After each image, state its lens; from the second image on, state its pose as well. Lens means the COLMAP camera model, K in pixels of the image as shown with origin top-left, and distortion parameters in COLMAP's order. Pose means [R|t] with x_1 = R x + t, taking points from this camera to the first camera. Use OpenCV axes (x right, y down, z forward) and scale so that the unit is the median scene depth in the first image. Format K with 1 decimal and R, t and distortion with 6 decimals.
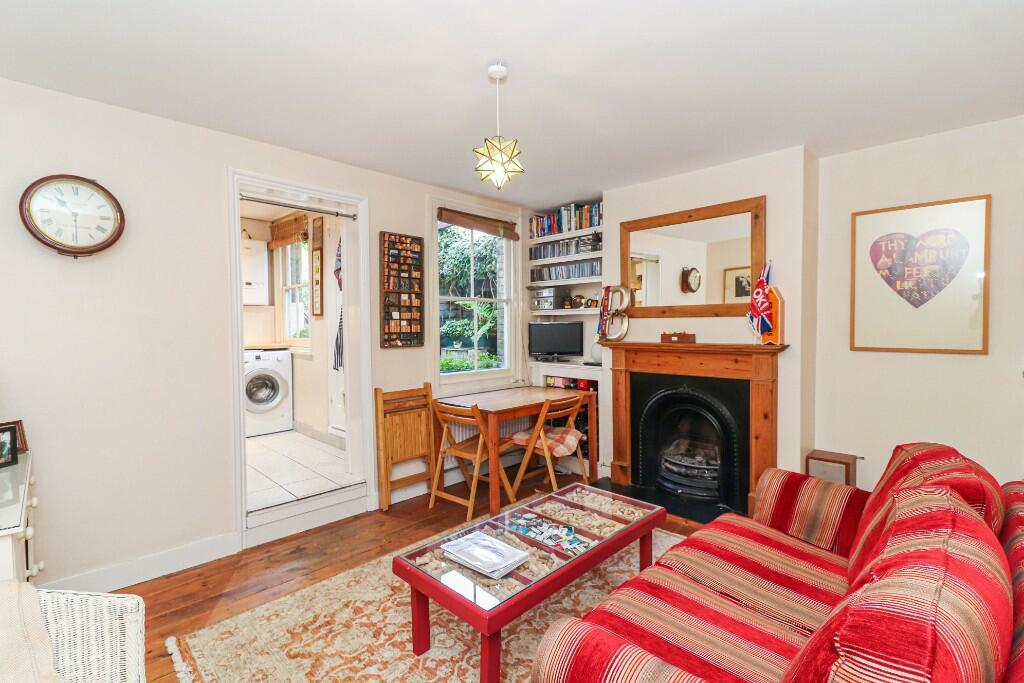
lens RADIAL K [[470.6, 0, 511.7], [0, 470.6, 339.6], [0, 0, 1]] dist [0.004401, -0.004215]
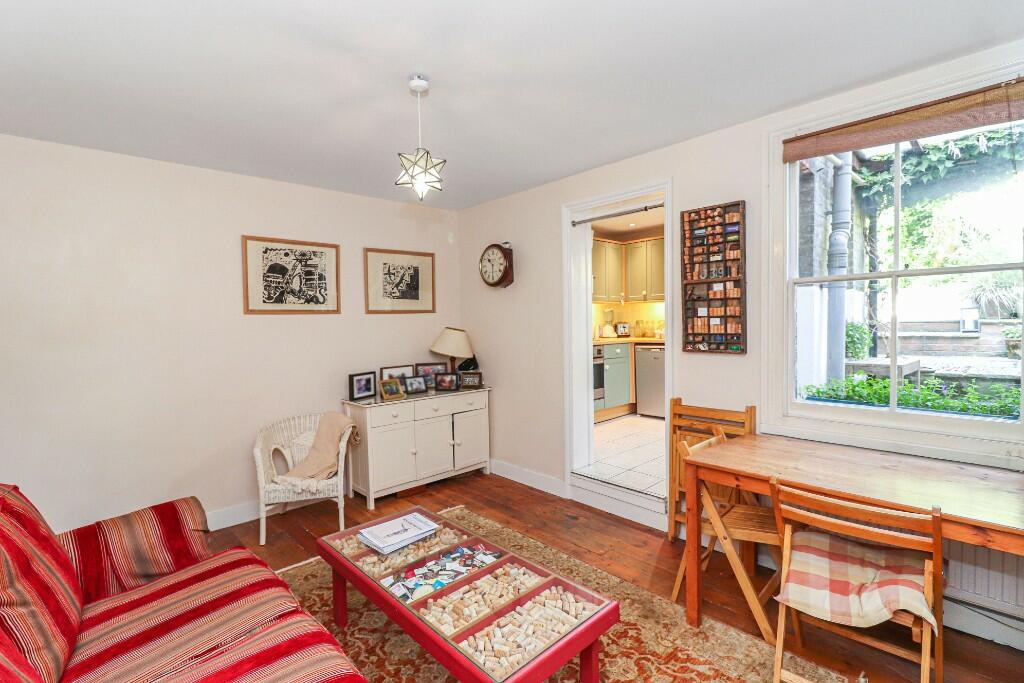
lens RADIAL K [[470.6, 0, 512.7], [0, 470.6, 335.9], [0, 0, 1]] dist [0.004401, -0.004215]
pose [[-0.056330, 0.035256, -0.997790, 0.558526], [-0.015862, 0.999219, 0.036202, -0.034049], [0.998286, 0.017866, -0.055727, 0.717671]]
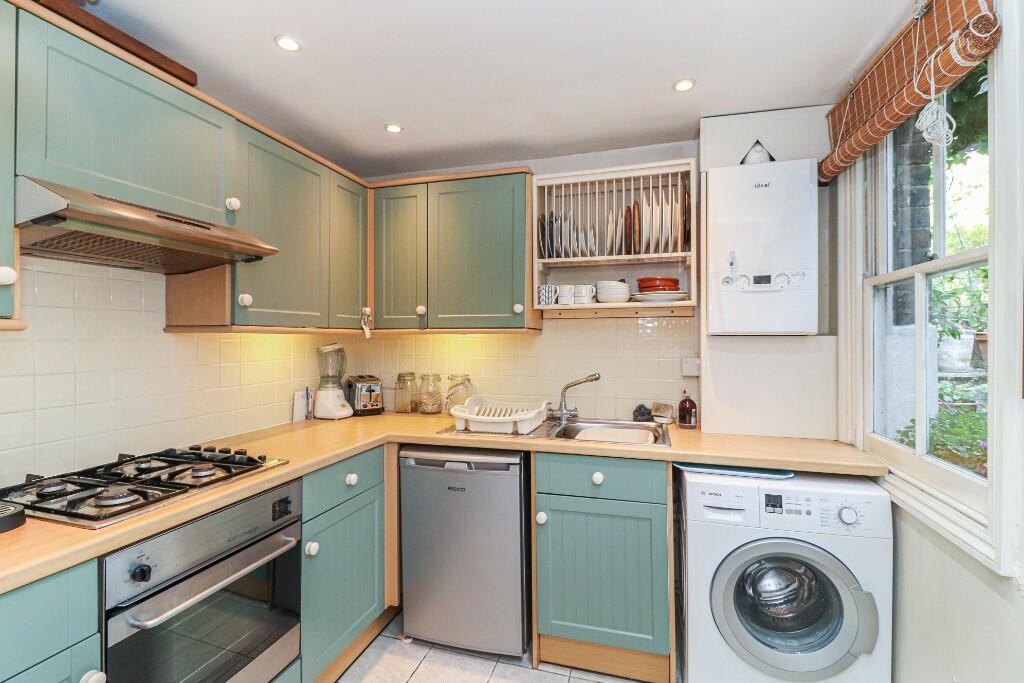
lens RADIAL K [[470.6, 0, 509.1], [0, 470.6, 341.2], [0, 0, 1]] dist [0.004401, -0.004215]
pose [[0.451155, 0.000850, -0.892445, -0.428457], [-0.029023, 0.999485, -0.013720, -0.079576], [0.891974, 0.032091, 0.450947, 0.887456]]
